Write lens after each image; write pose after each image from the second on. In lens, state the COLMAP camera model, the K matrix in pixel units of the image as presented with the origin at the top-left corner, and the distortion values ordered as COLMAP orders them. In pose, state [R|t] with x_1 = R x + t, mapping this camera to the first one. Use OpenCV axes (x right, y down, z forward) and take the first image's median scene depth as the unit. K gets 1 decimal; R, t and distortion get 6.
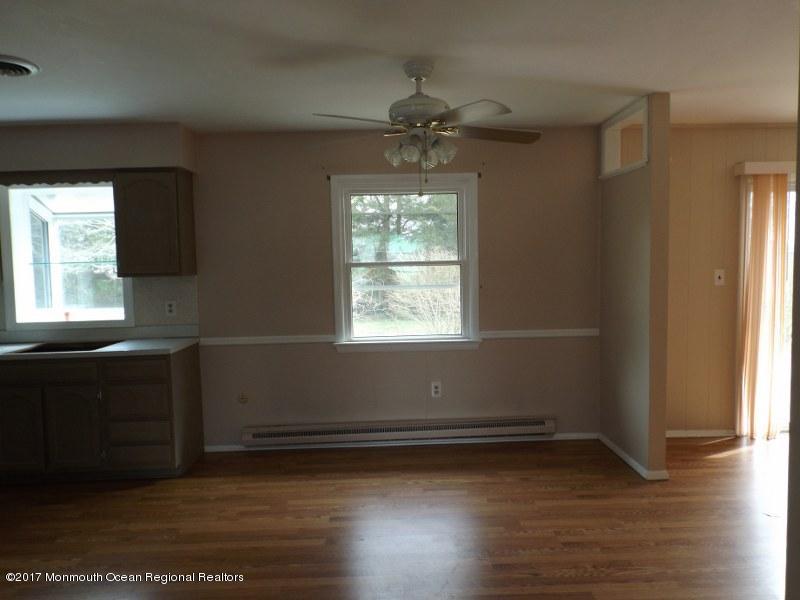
lens RADIAL K [[579.8, 0, 400.0], [0, 579.8, 300.0], [0, 0, 1]] dist [0.006346, 0.003403]
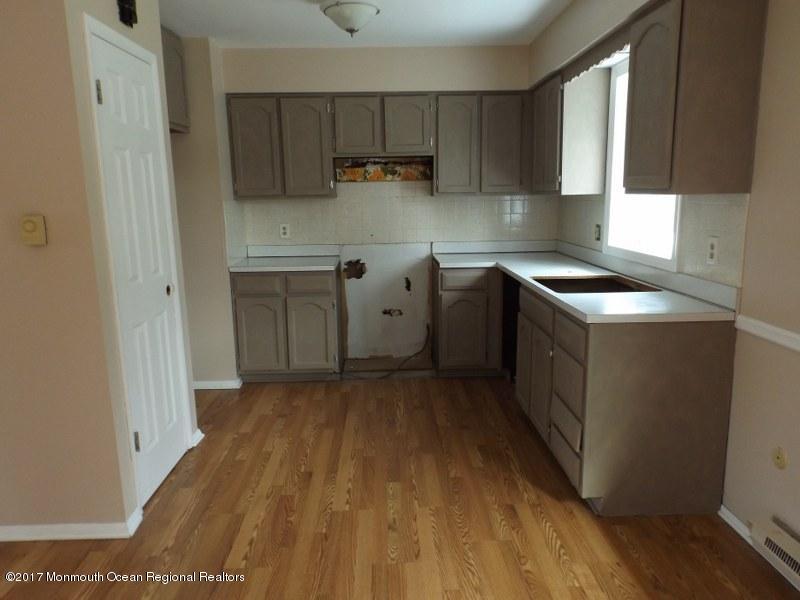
lens RADIAL K [[579.8, 0, 400.0], [0, 579.8, 300.0], [0, 0, 1]] dist [0.006346, 0.003403]
pose [[0.019926, 0.202368, -0.979107, 0.191161], [-0.068145, 0.977299, 0.200608, -0.036827], [0.997476, 0.062724, 0.033264, 0.774325]]
